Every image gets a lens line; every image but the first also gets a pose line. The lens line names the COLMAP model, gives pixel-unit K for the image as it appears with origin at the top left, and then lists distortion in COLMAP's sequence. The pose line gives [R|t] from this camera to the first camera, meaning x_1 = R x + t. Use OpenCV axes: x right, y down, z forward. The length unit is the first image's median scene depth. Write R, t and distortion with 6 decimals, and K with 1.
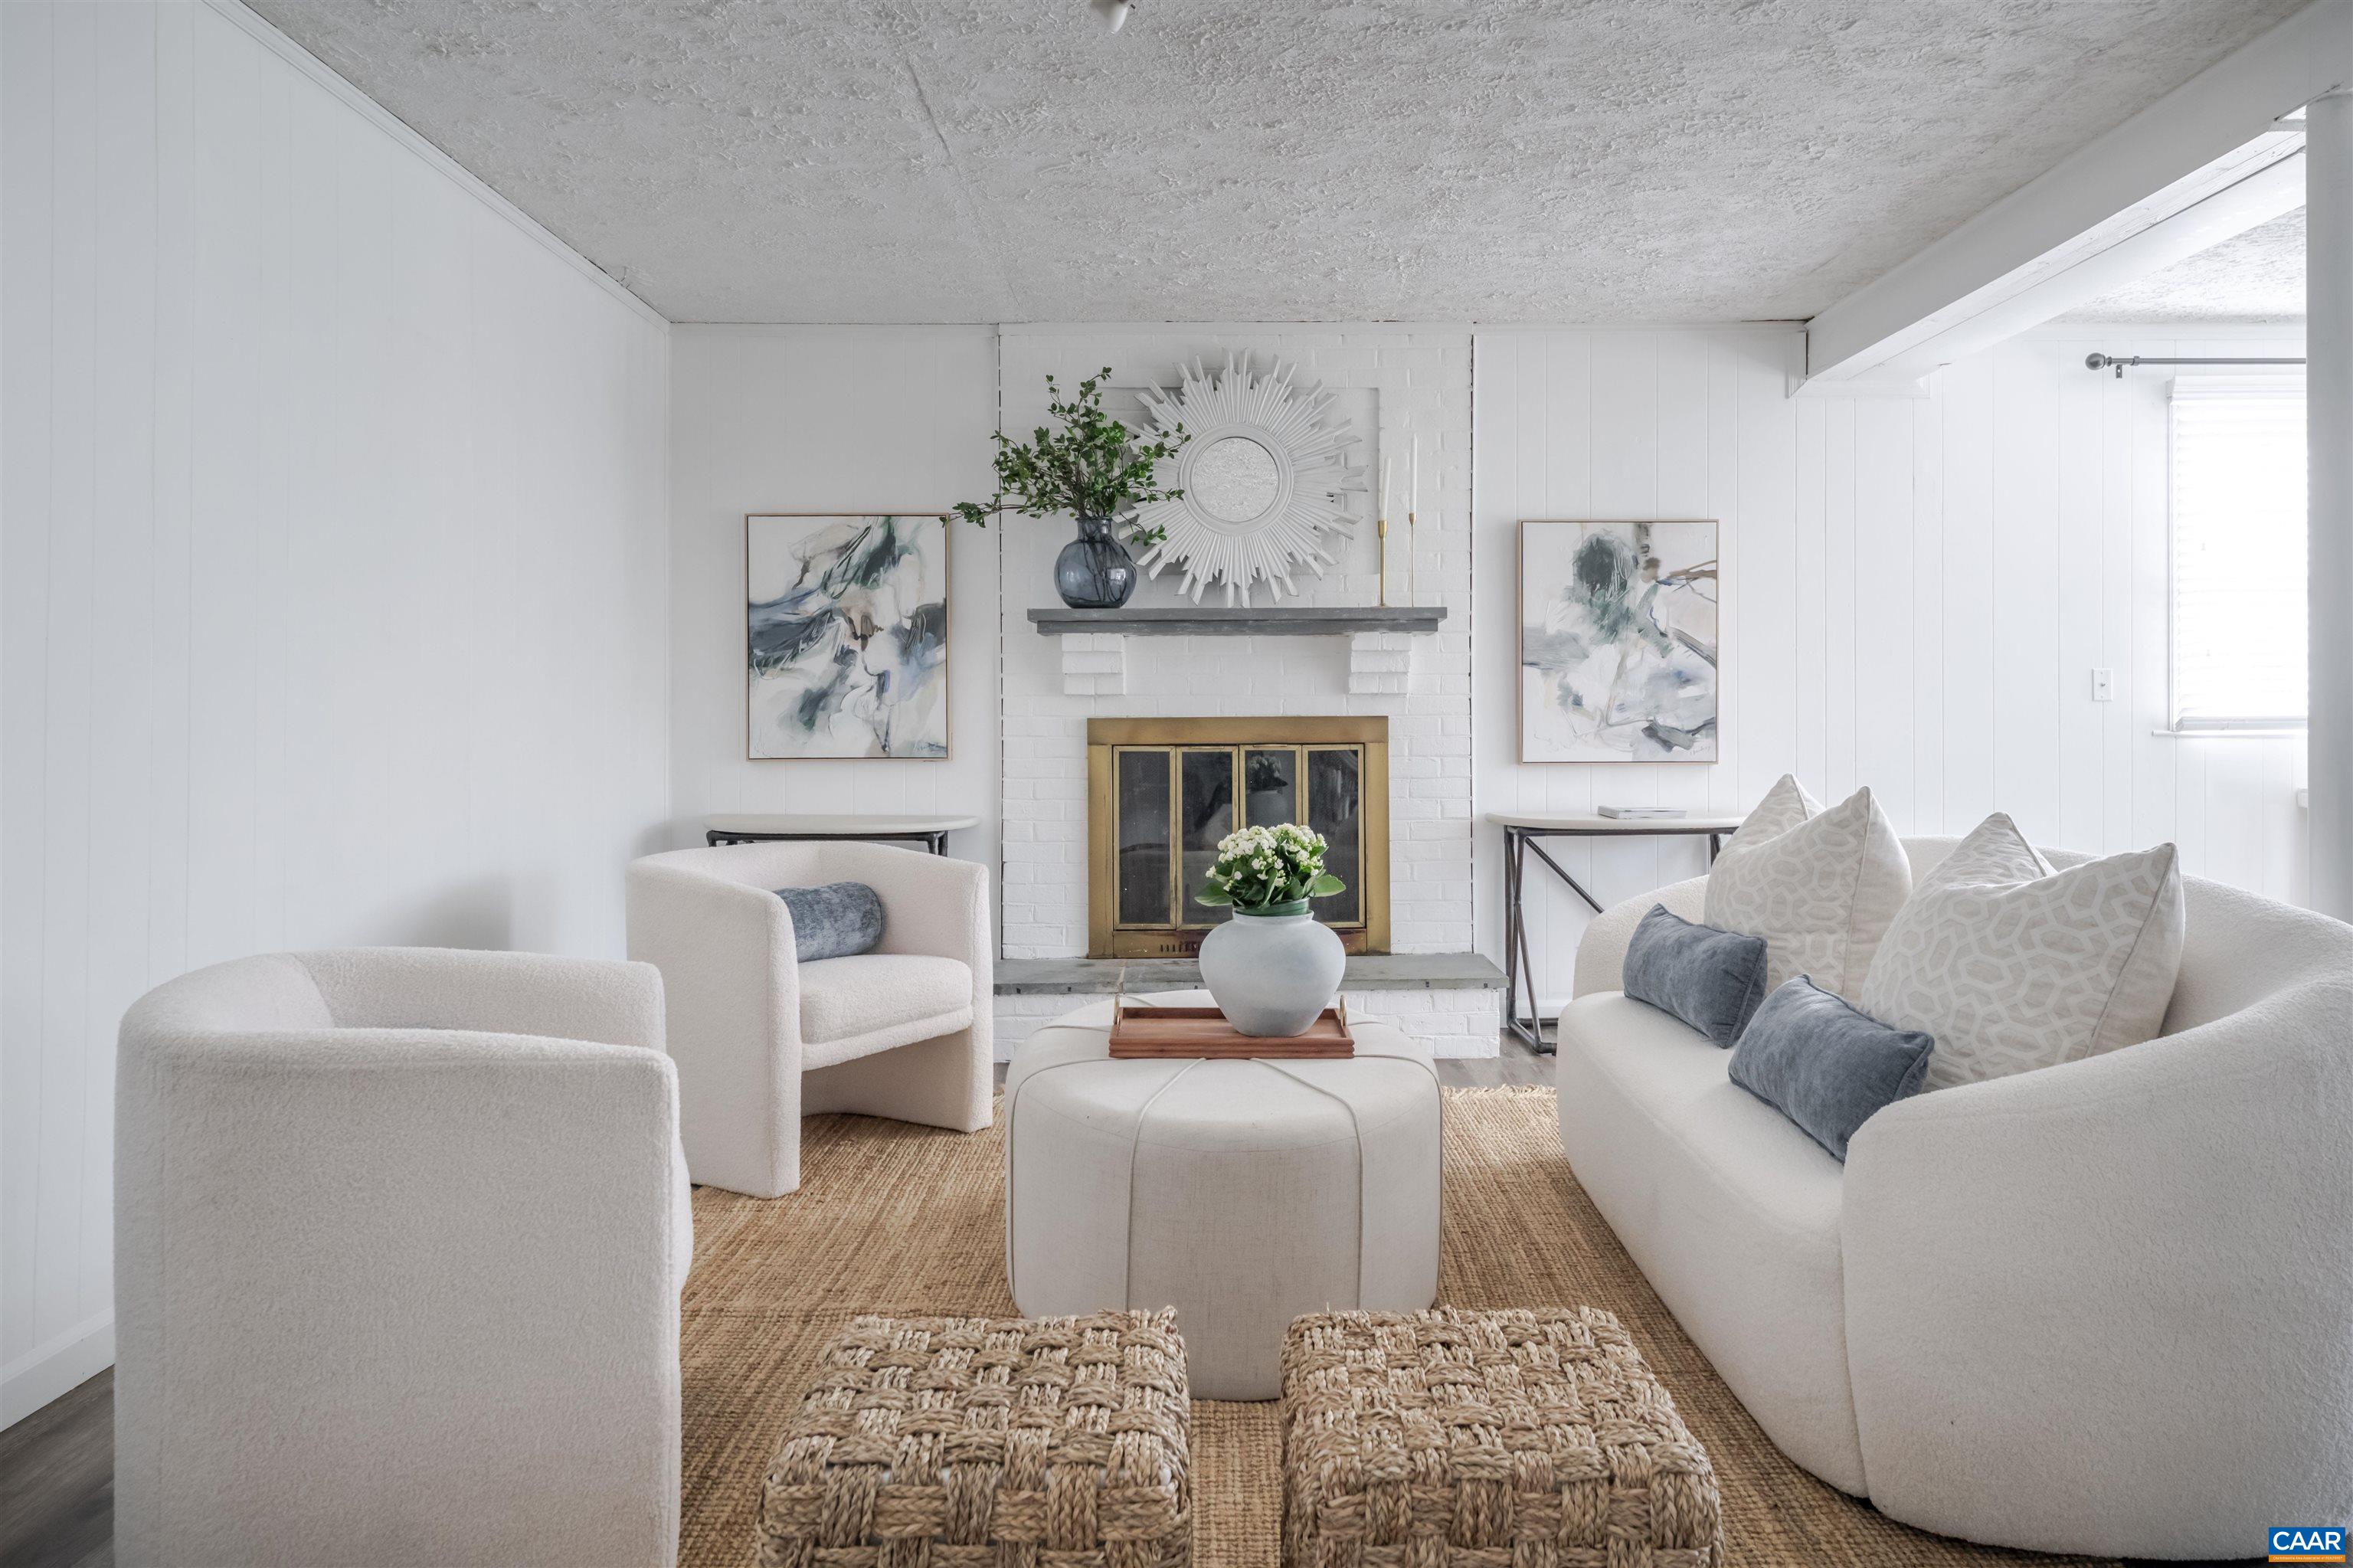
lens RADIAL K [[1622.2, 0, 1179.7], [0, 1622.2, 719.0], [0, 0, 1]] dist [0.001027, -0.001399]
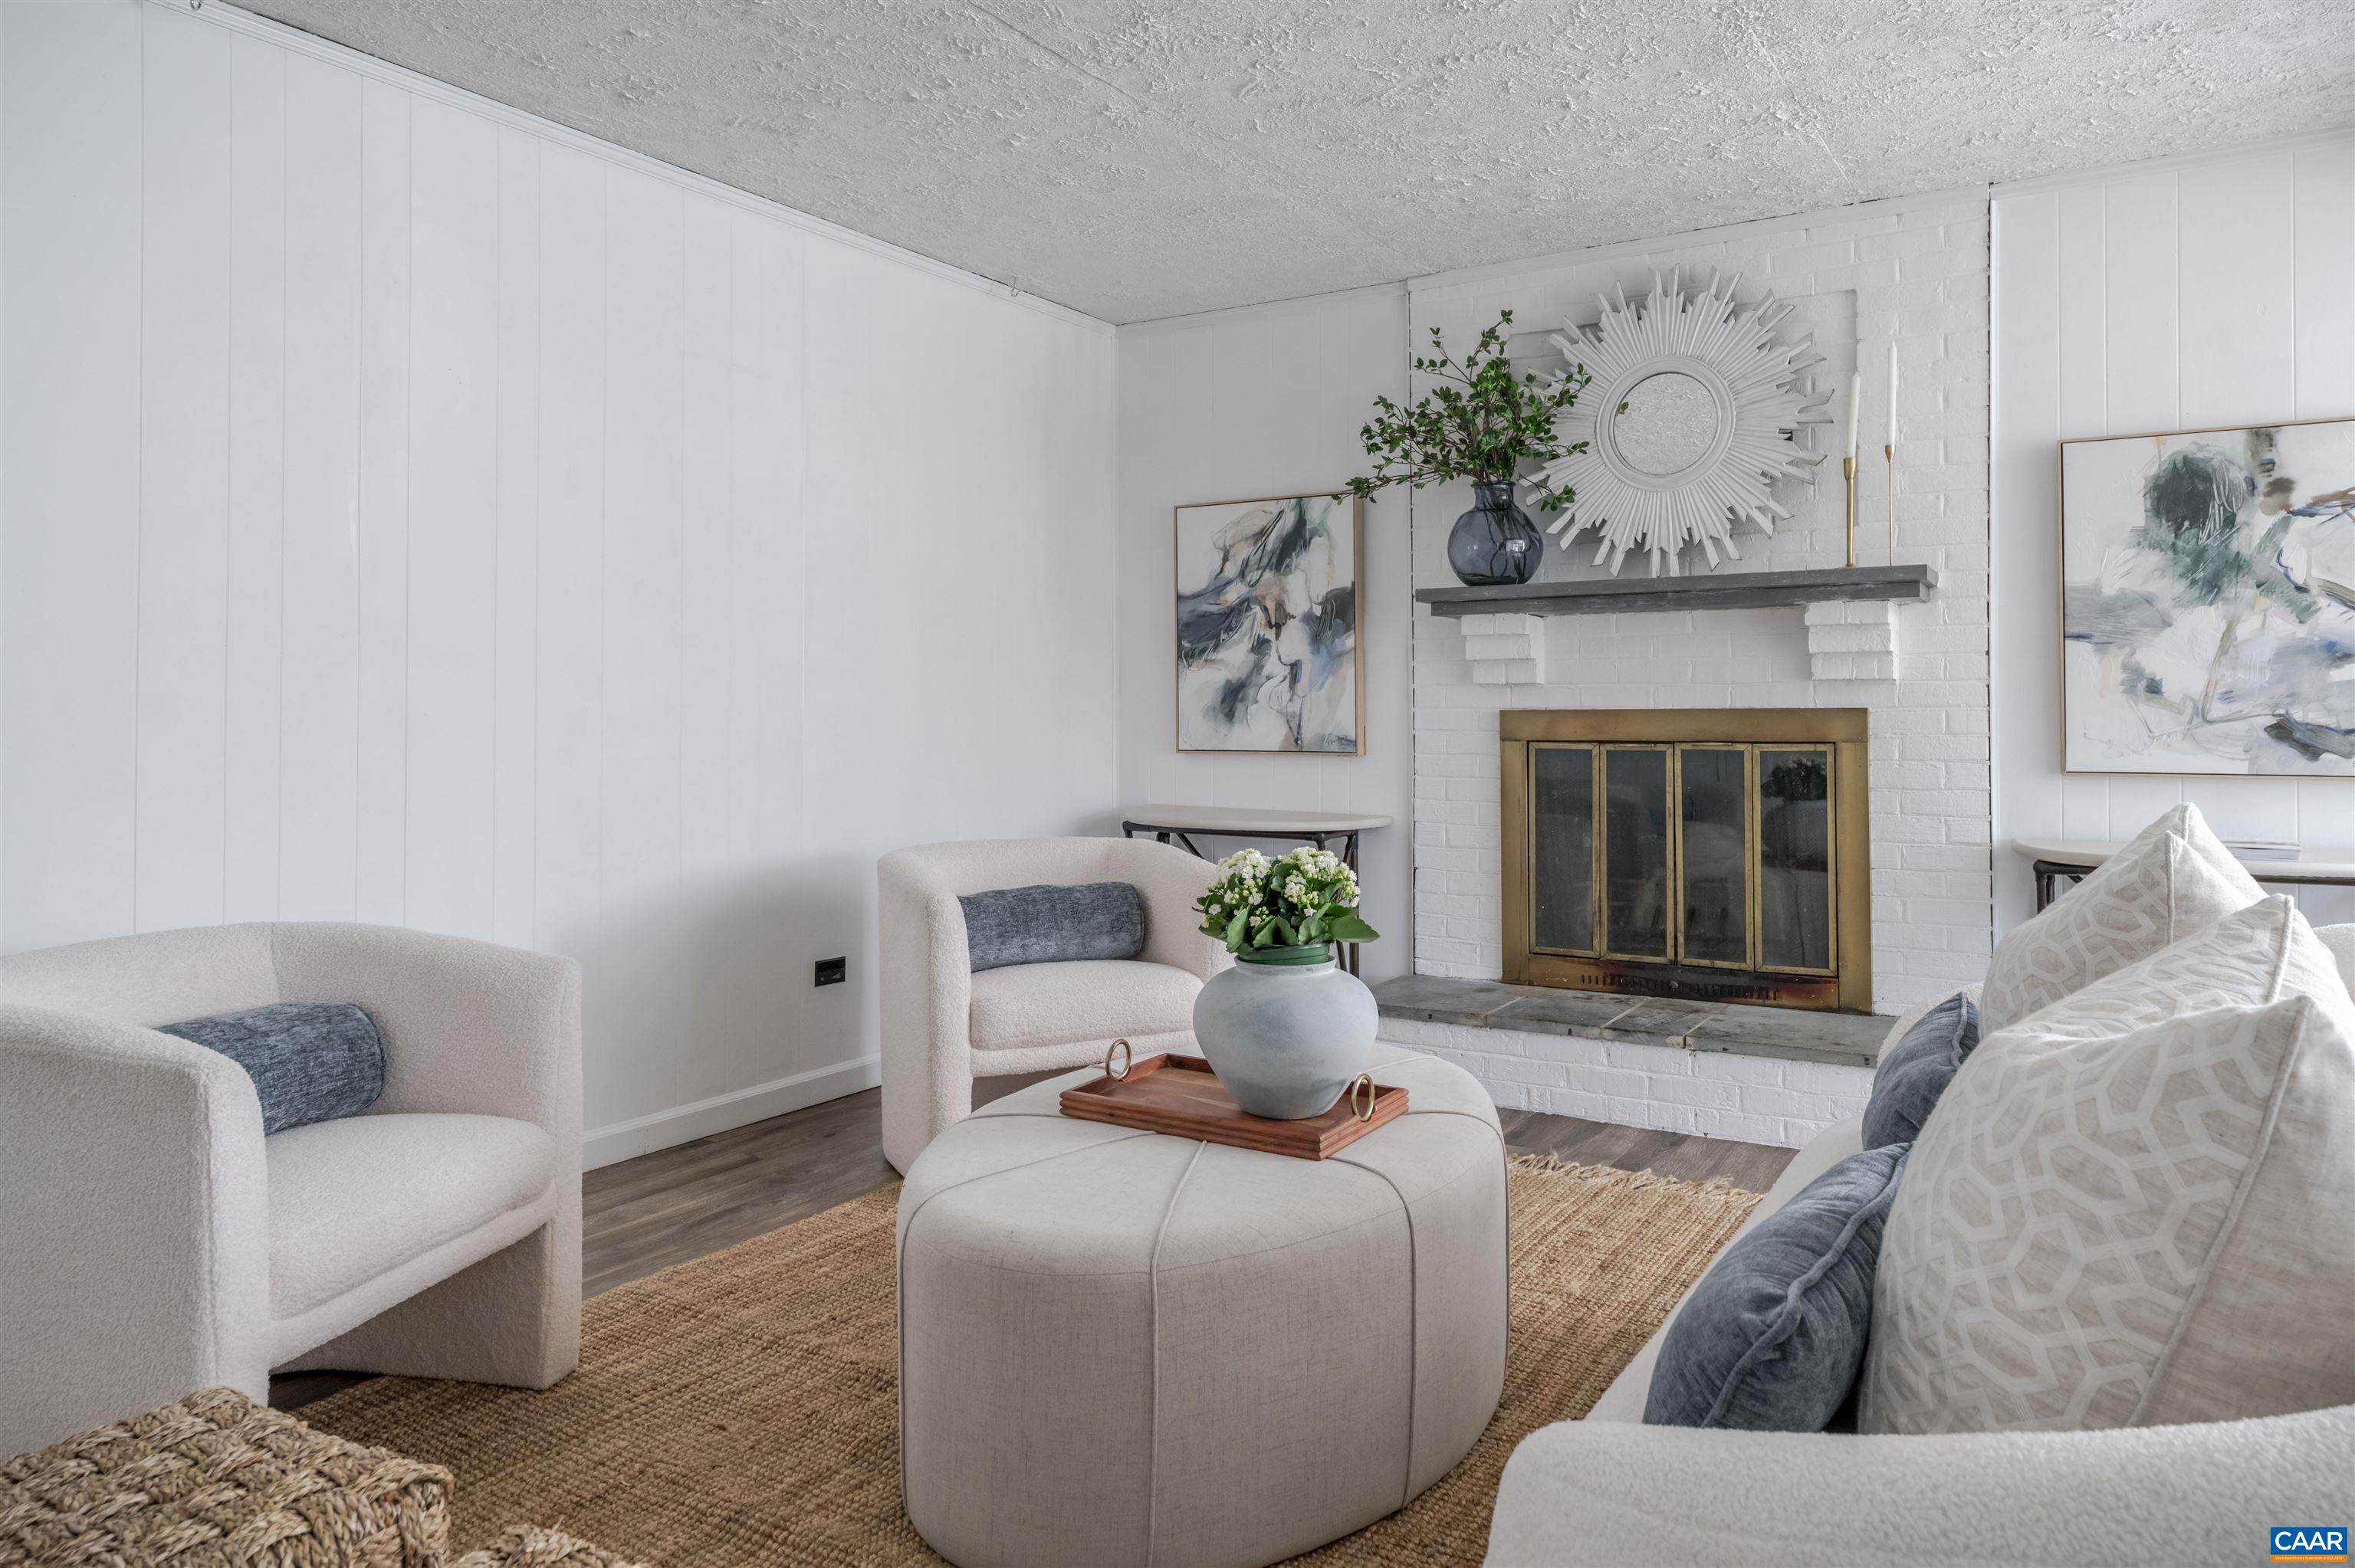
lens RADIAL K [[1542.5, 0, 1176.3], [0, 1542.5, 700.7], [0, 0, 1]] dist [0.000796, 0.000790]
pose [[0.843451, -0.001781, -0.537204, 0.247805], [-0.000504, 0.999991, -0.004106, -0.002208], [0.537206, 0.003734, 0.843442, 0.198239]]
